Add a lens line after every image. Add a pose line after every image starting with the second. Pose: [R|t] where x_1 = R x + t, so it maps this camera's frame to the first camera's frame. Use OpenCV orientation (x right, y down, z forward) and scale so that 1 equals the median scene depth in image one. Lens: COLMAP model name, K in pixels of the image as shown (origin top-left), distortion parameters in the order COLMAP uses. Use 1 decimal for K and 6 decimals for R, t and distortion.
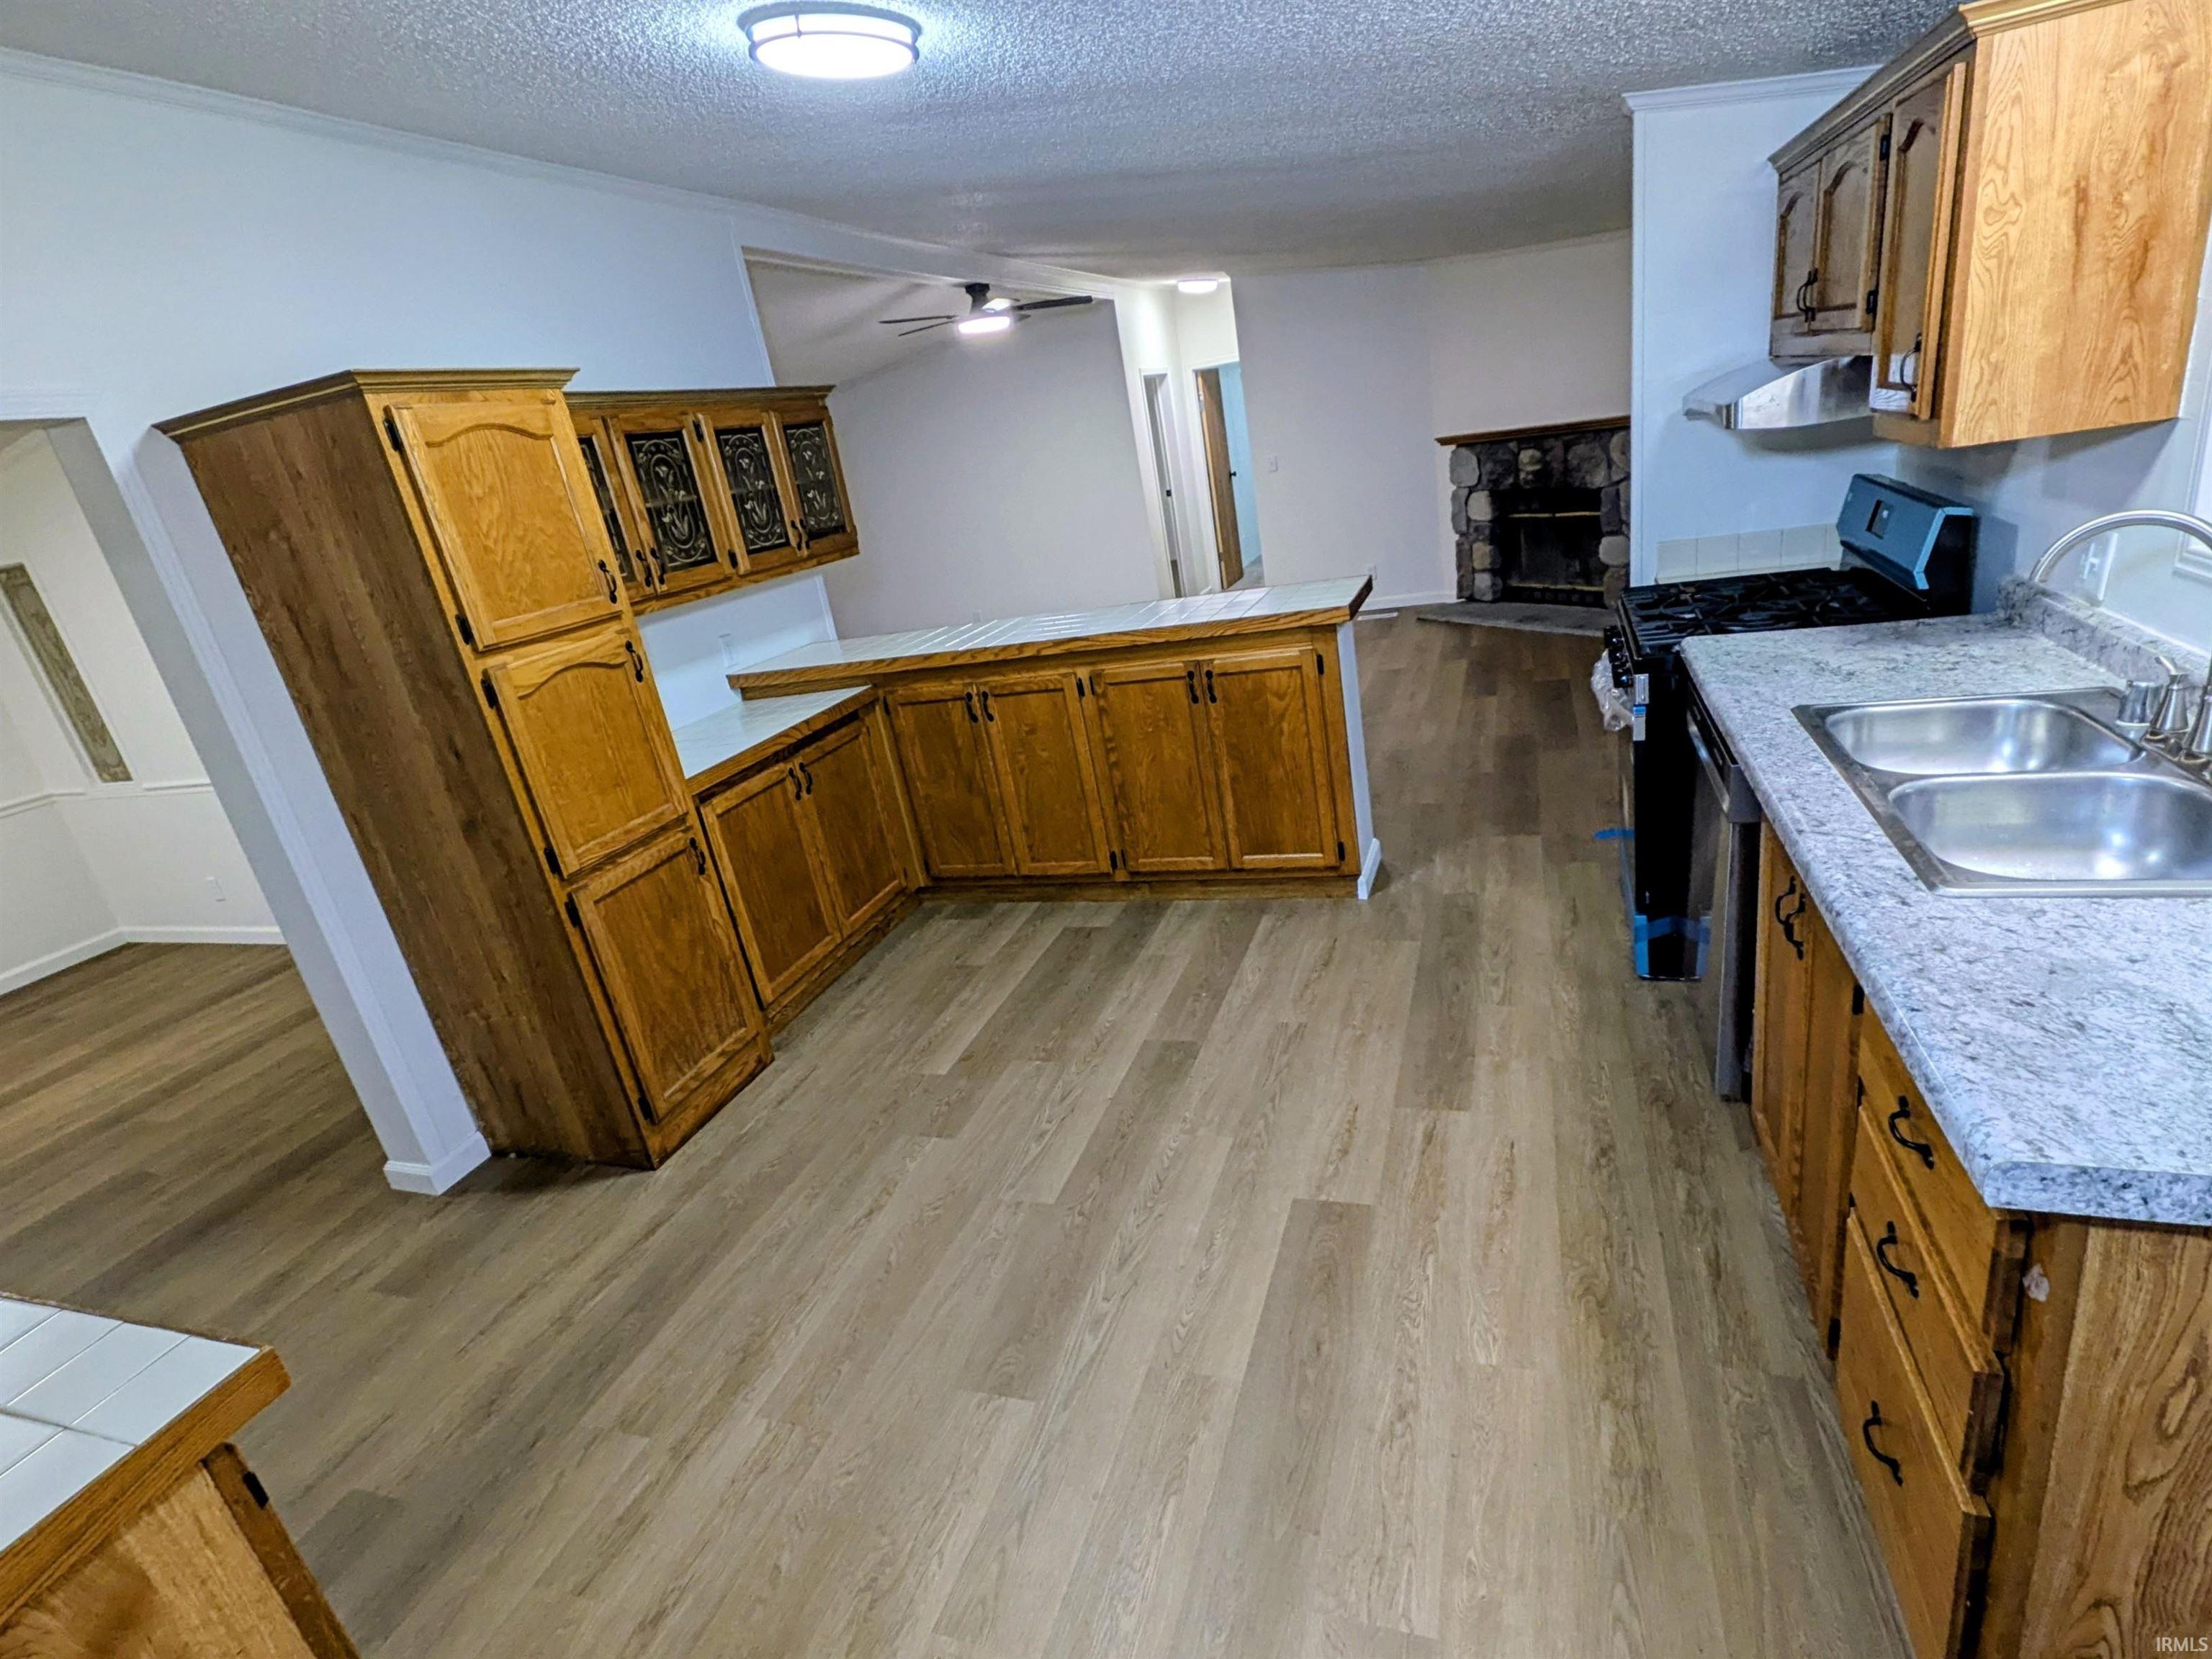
lens RADIAL K [[1089.7, 0, 1106.0], [0, 1089.7, 829.5], [0, 0, 1]] dist [0.003381, 0.000382]
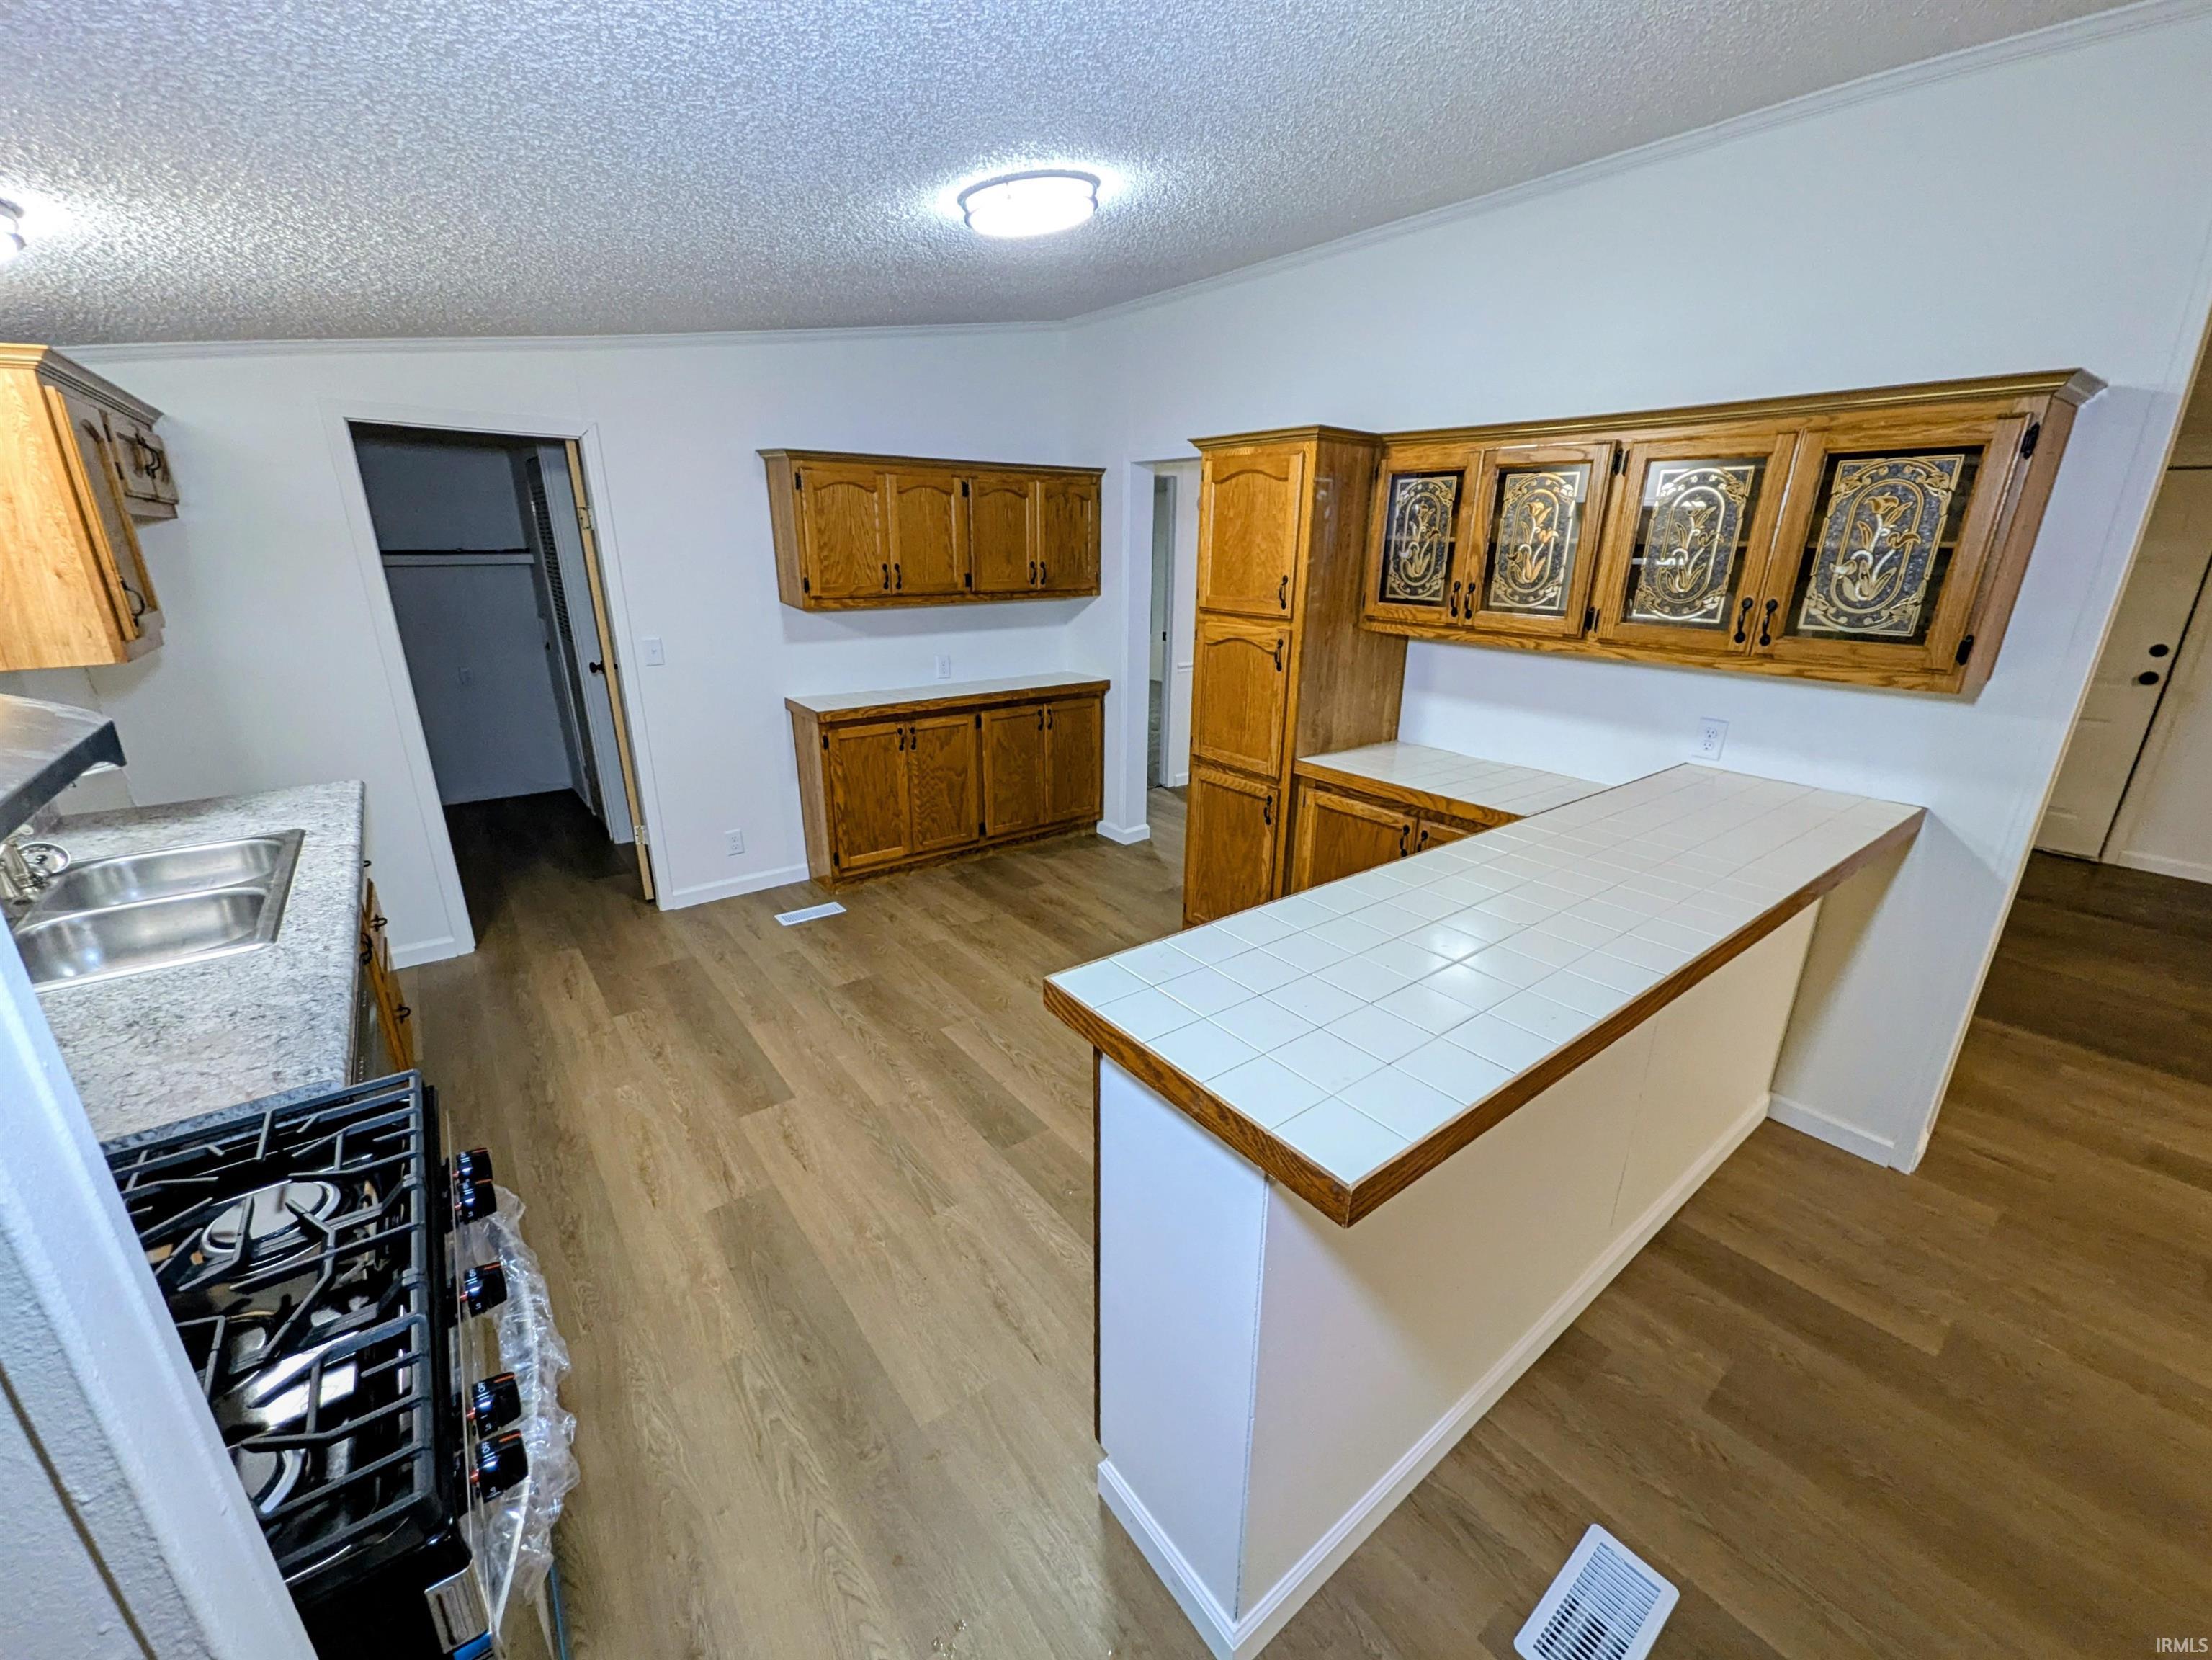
lens RADIAL K [[875.6, 0, 1106.0], [0, 875.6, 830.0], [0, 0, 1]] dist [-0.001649, -0.000481]
pose [[-0.532952, 0.413744, -0.738091, 0.584660], [-0.215783, 0.776999, 0.591364, -0.613638], [0.818169, 0.474435, -0.324824, 1.379950]]
